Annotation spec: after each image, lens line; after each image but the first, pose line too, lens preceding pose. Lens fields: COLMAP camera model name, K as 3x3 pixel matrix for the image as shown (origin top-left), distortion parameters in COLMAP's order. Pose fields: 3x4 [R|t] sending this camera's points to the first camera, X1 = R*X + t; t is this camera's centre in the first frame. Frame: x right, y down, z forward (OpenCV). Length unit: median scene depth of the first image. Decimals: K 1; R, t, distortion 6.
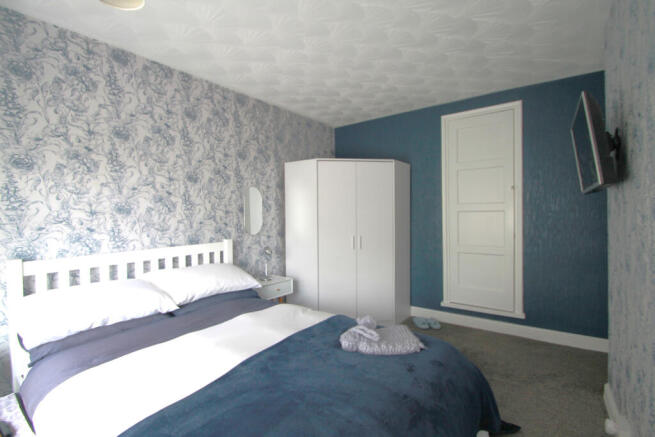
lens RADIAL K [[308.2, 0, 320.0], [0, 308.2, 217.9], [0, 0, 1]] dist [-0.001545, -0.000810]
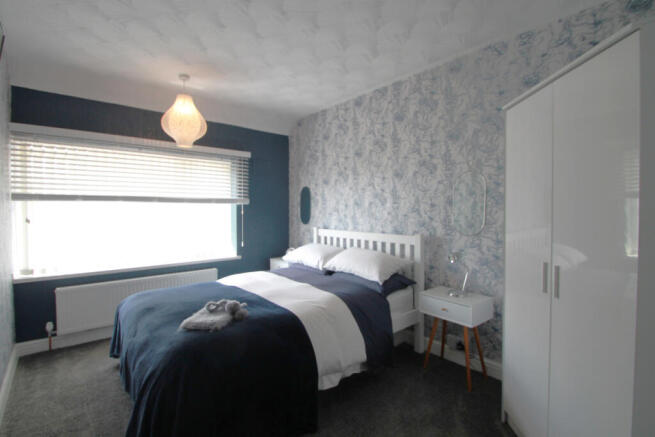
lens RADIAL K [[308.2, 0, 320.0], [0, 308.2, 217.9], [0, 0, 1]] dist [-0.001545, -0.000810]
pose [[-0.224965, 0.045940, -0.973283, 0.744263], [-0.008512, 0.998757, 0.049110, -0.026161], [0.974330, 0.019332, -0.224294, 0.988060]]
